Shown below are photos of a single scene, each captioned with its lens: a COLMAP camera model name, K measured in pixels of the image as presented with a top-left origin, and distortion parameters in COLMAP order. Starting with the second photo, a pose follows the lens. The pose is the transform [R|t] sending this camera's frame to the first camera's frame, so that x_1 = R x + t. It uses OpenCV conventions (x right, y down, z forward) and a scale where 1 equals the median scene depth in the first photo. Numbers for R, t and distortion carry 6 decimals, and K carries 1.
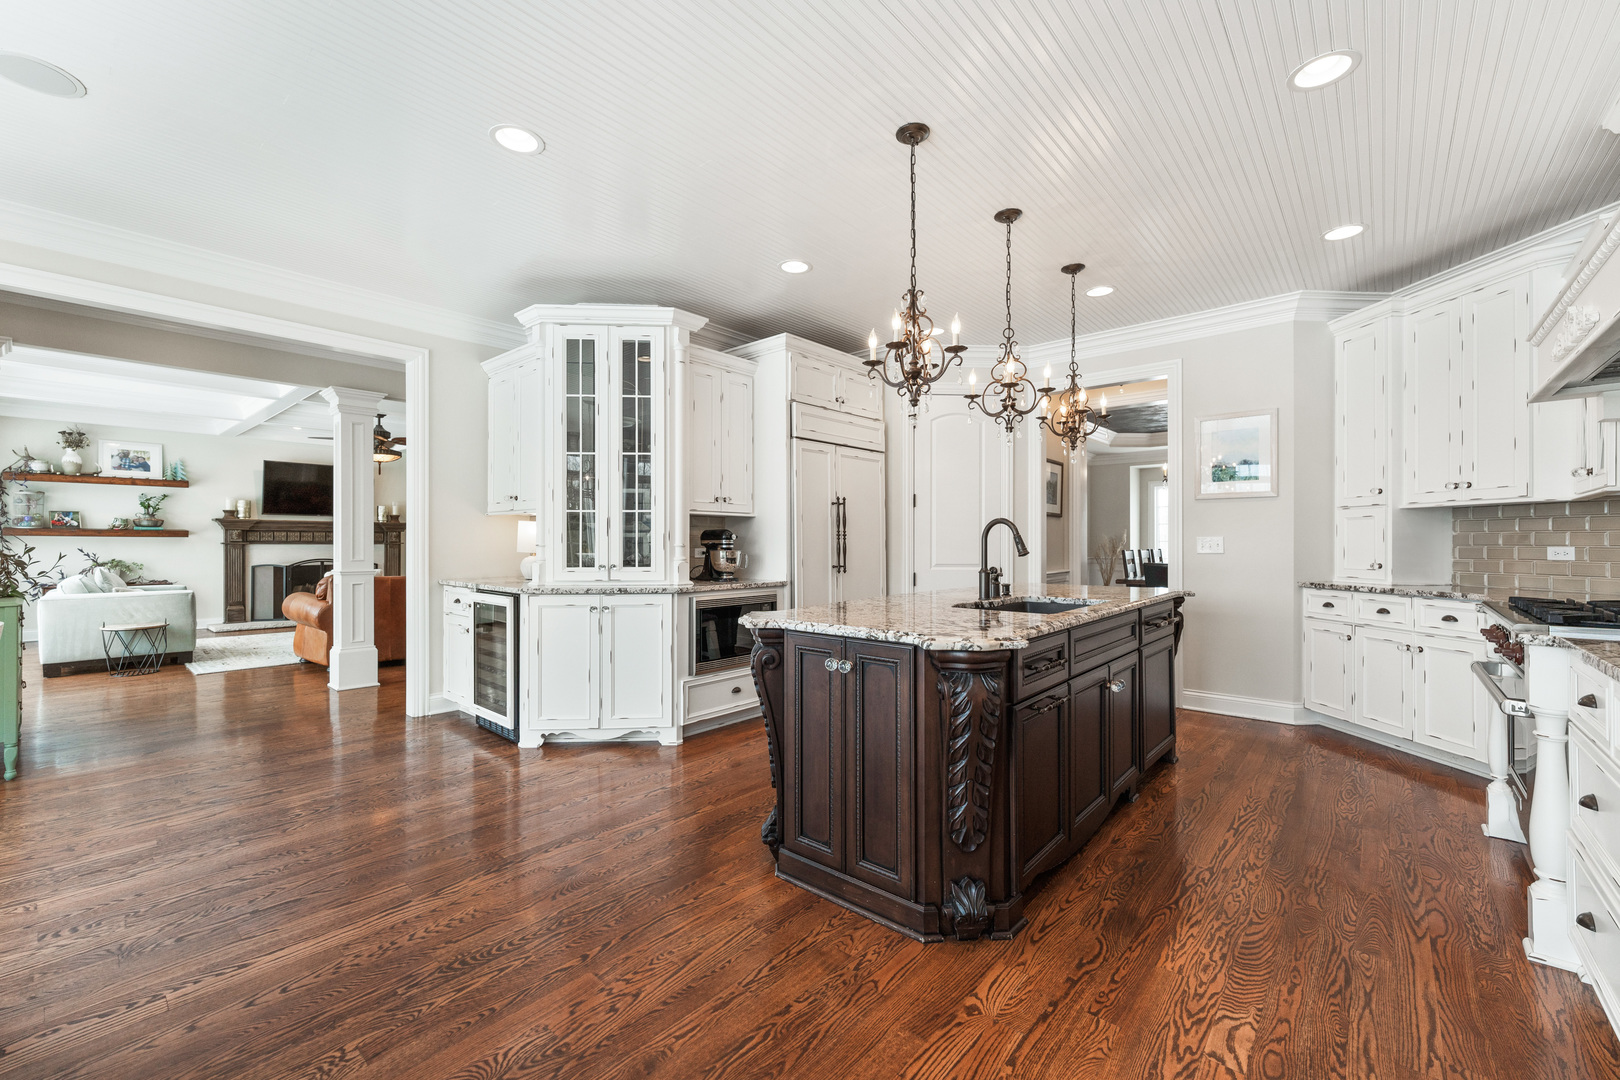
lens RADIAL K [[666.6, 0, 810.0], [0, 666.6, 540.0], [0, 0, 1]] dist [-0.001086, -0.000236]
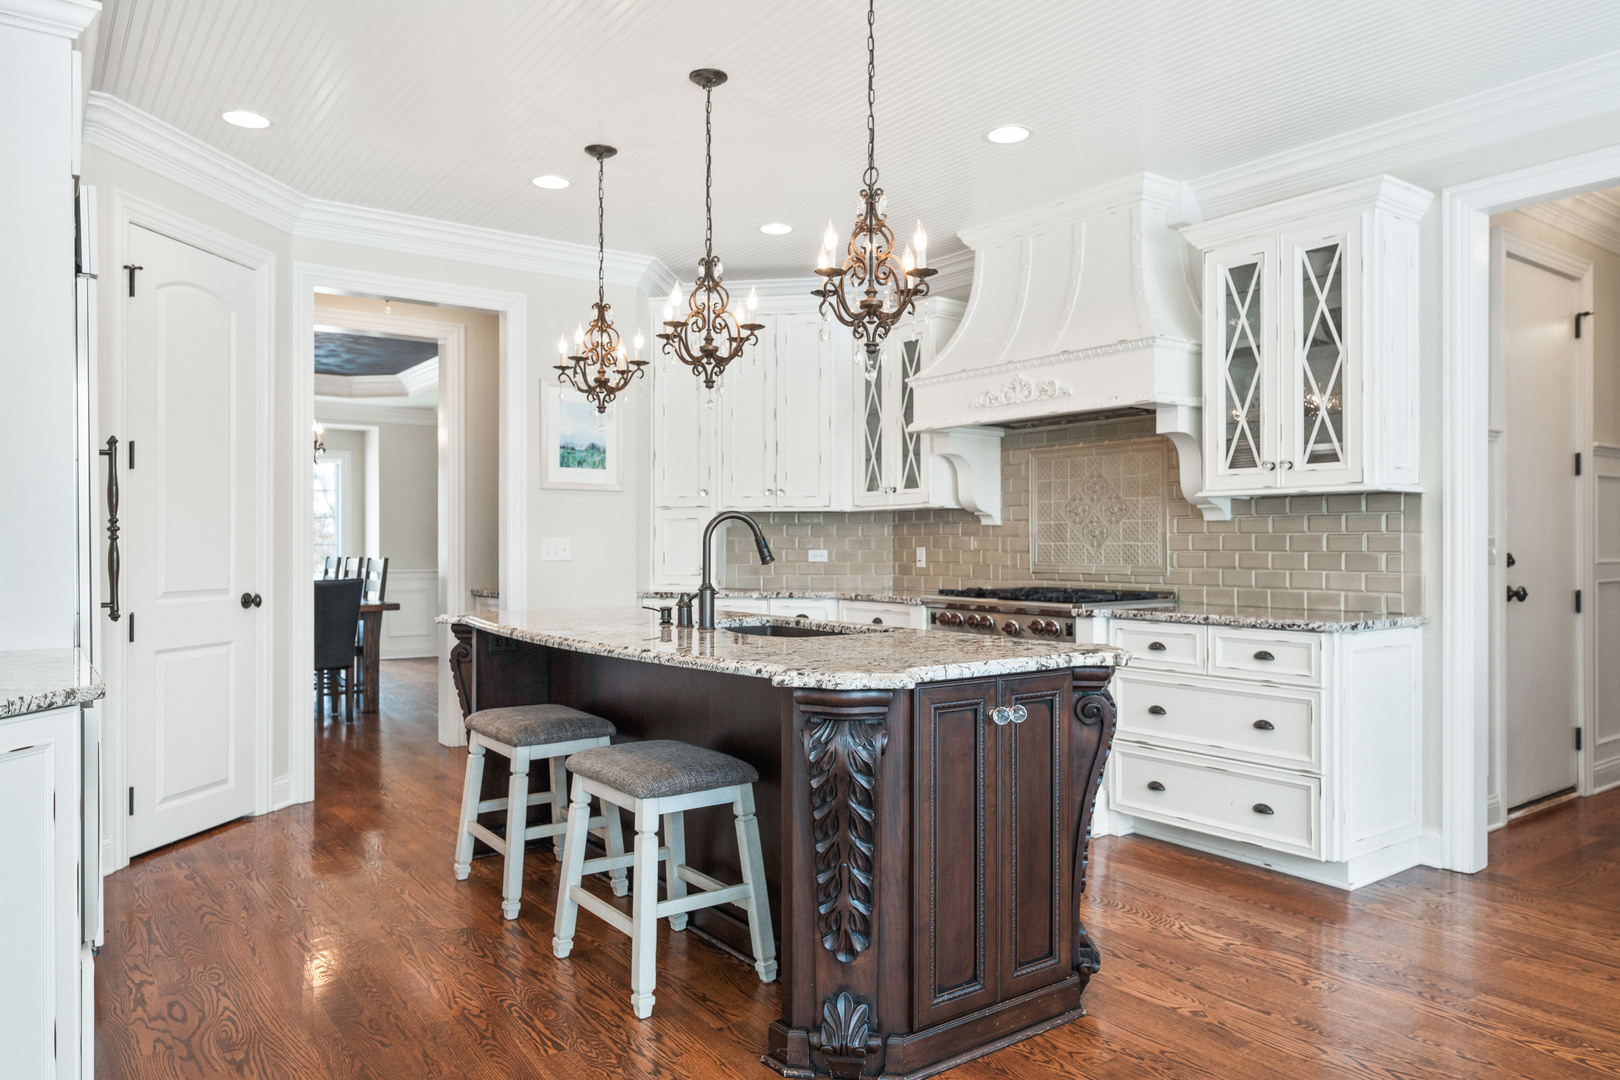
lens RADIAL K [[1077.2, 0, 810.0], [0, 1077.2, 540.0], [0, 0, 1]] dist [0.003529, 0.000581]
pose [[0.218113, 0.006098, 0.975905, -0.606081], [-0.003667, 0.999979, -0.005428, 0.002366], [-0.975917, -0.002394, 0.218130, 0.502580]]
